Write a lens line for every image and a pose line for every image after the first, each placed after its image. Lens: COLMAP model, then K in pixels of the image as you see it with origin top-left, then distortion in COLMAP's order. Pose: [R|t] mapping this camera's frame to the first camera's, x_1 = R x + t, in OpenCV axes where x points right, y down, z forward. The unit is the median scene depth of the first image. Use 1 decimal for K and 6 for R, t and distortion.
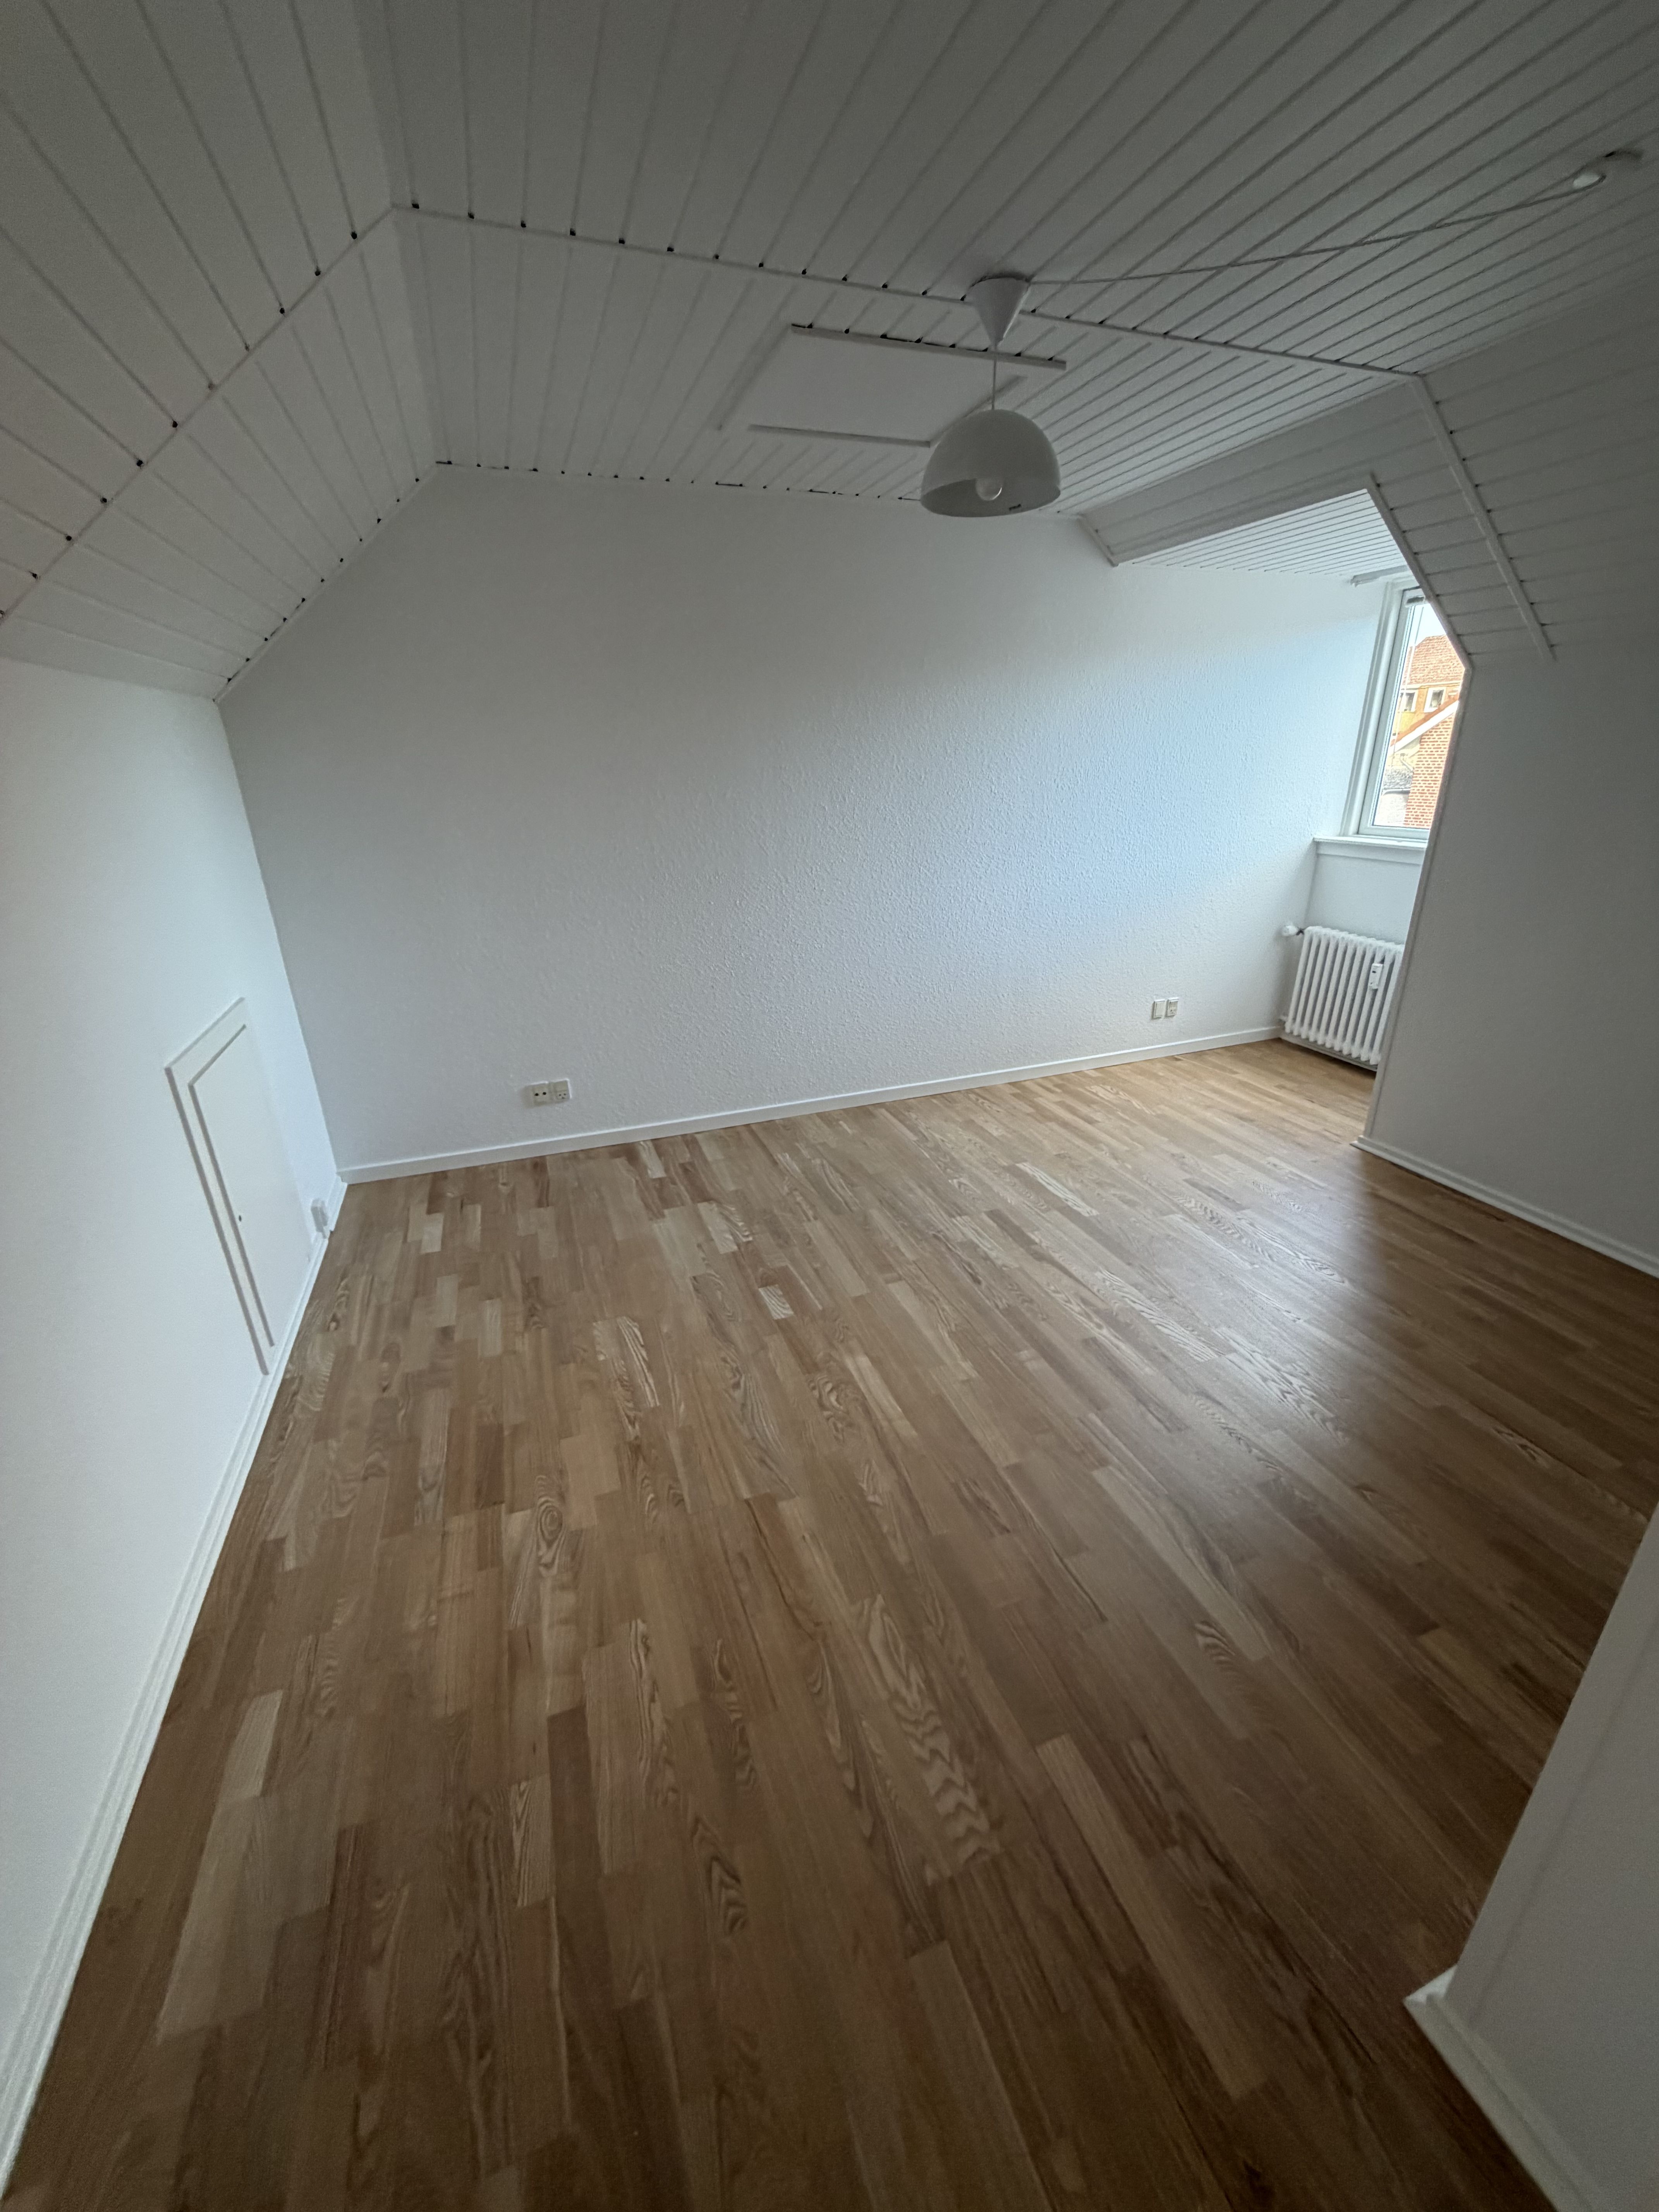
lens RADIAL K [[880.3, 0, 830.8], [0, 880.3, 1112.1], [0, 0, 1]] dist [0.001363, 0.000113]
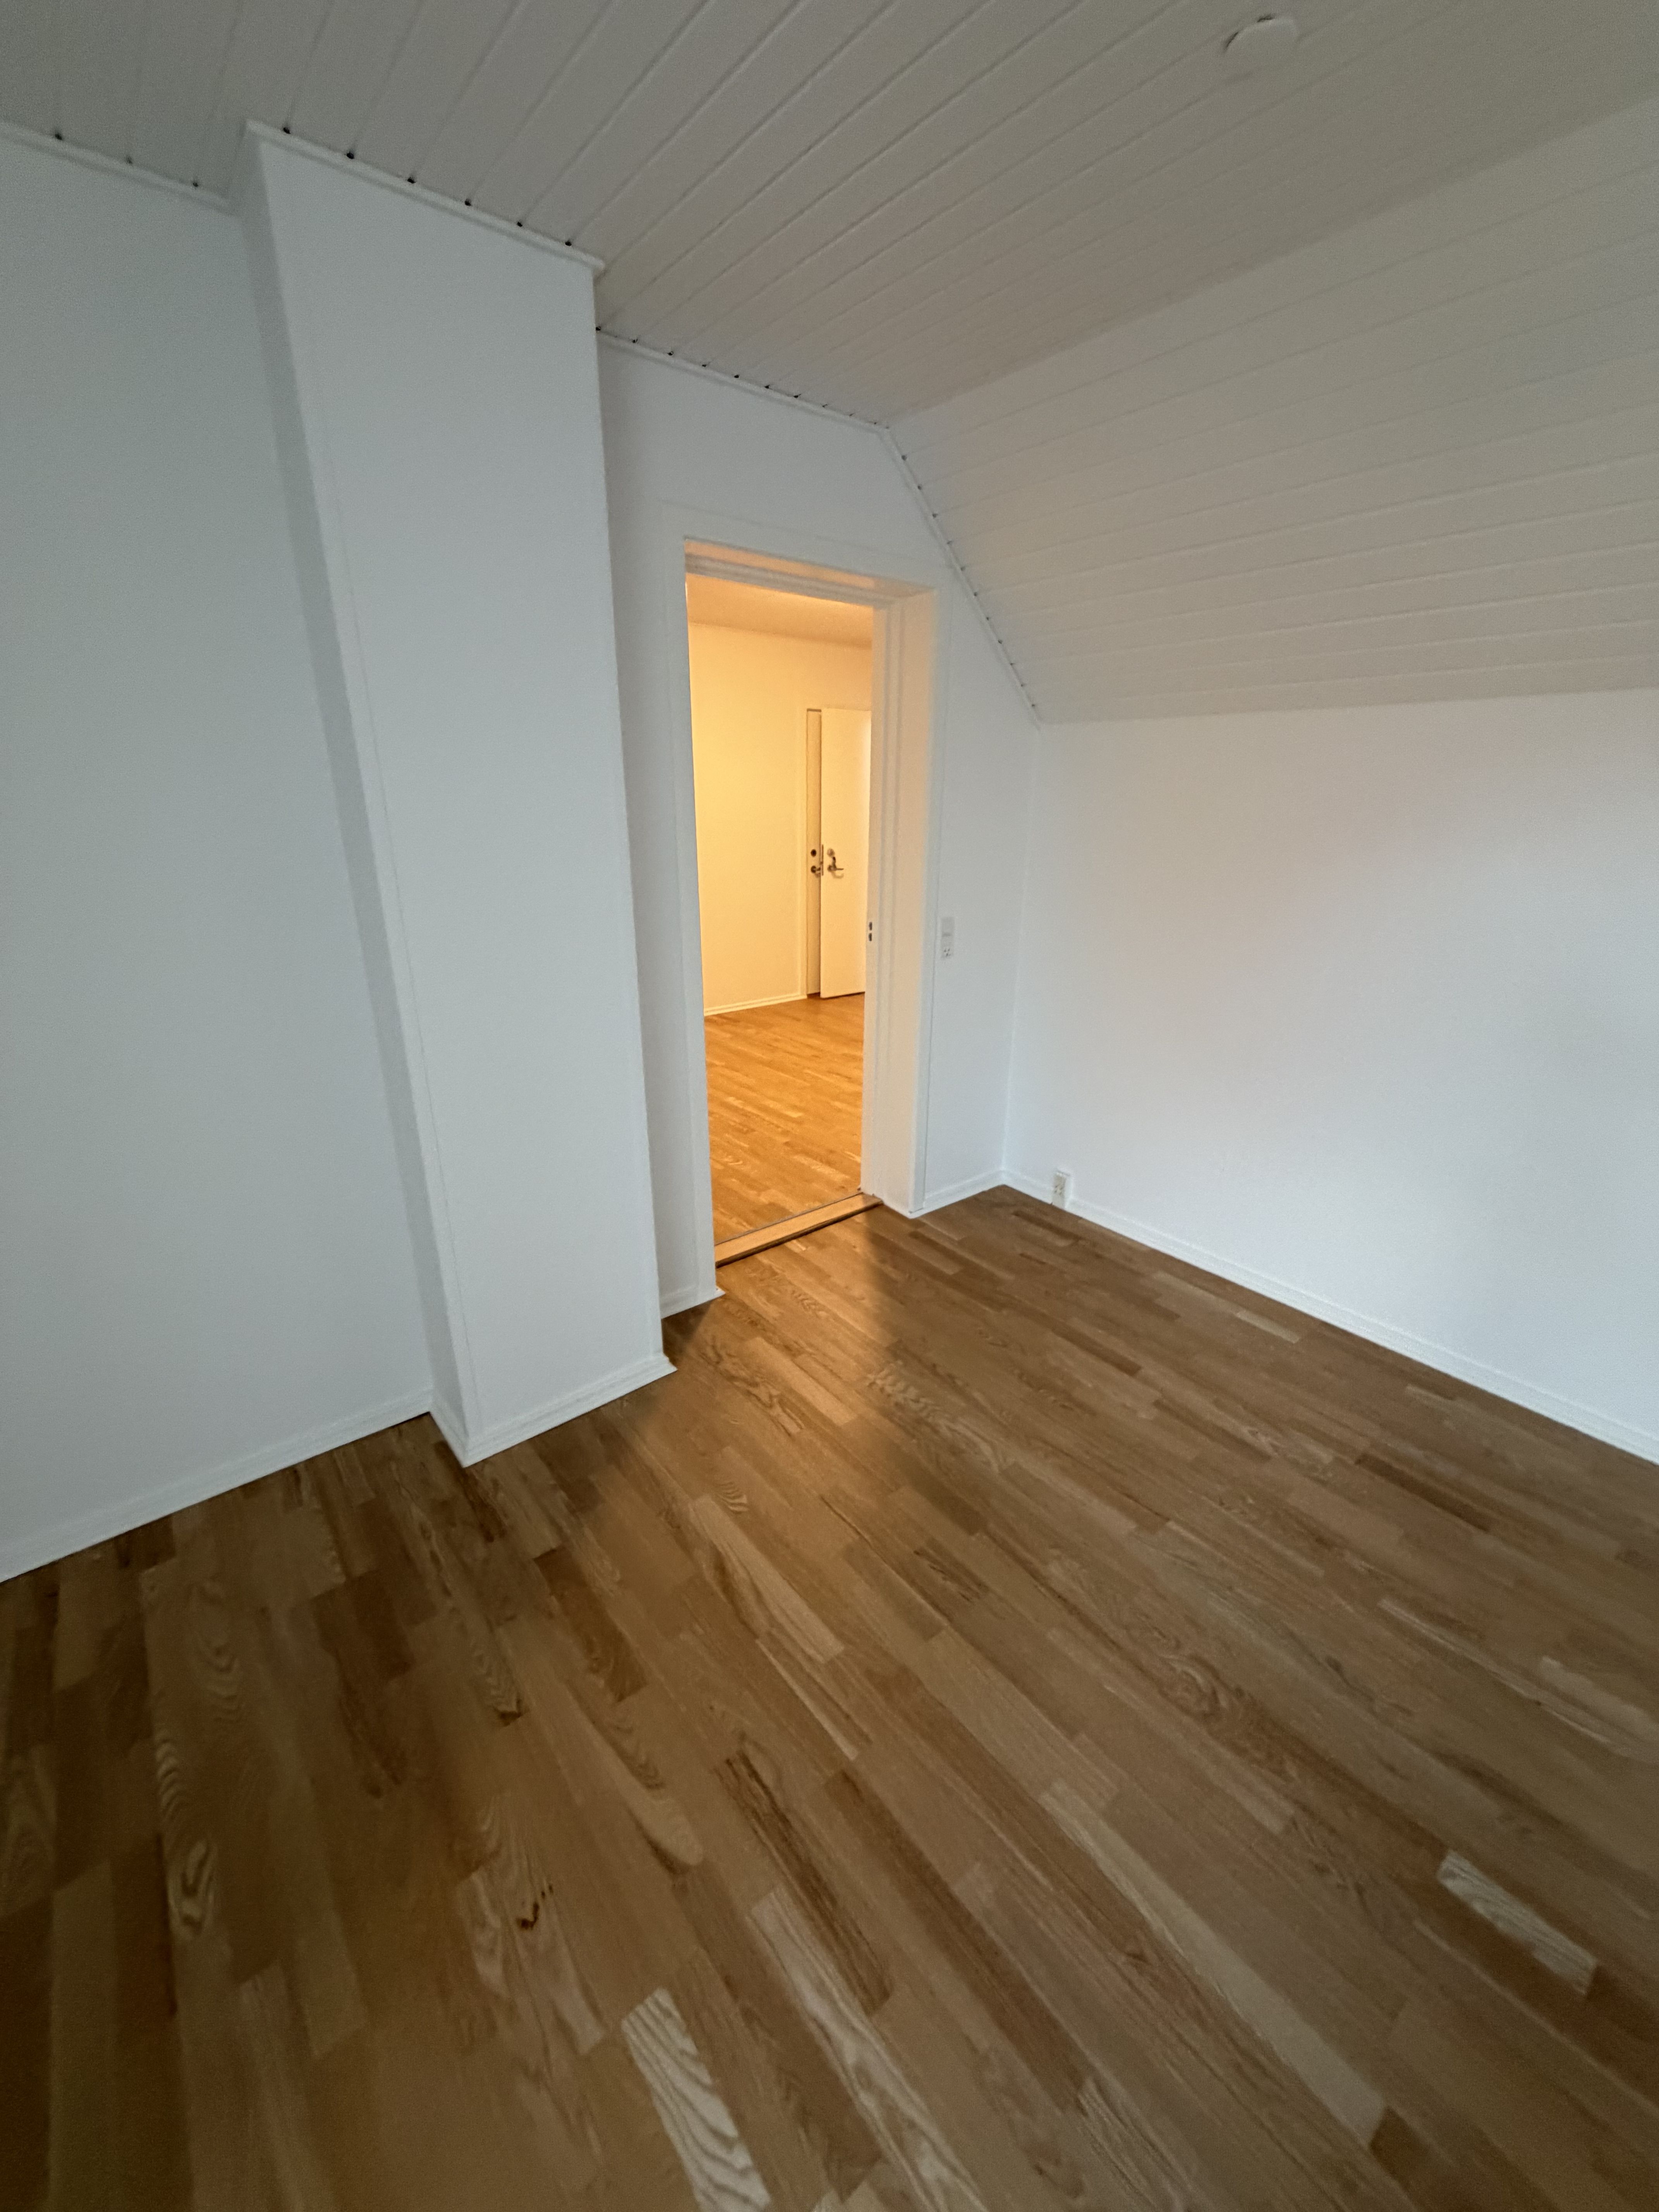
lens RADIAL K [[880.3, 0, 830.7], [0, 880.3, 1104.3], [0, 0, 1]] dist [0.001363, 0.000113]
pose [[-0.944559, 0.119675, -0.305755, 0.598828], [-0.116019, 0.749491, 0.651769, -0.603317], [0.307161, 0.651108, -0.694054, 1.488822]]
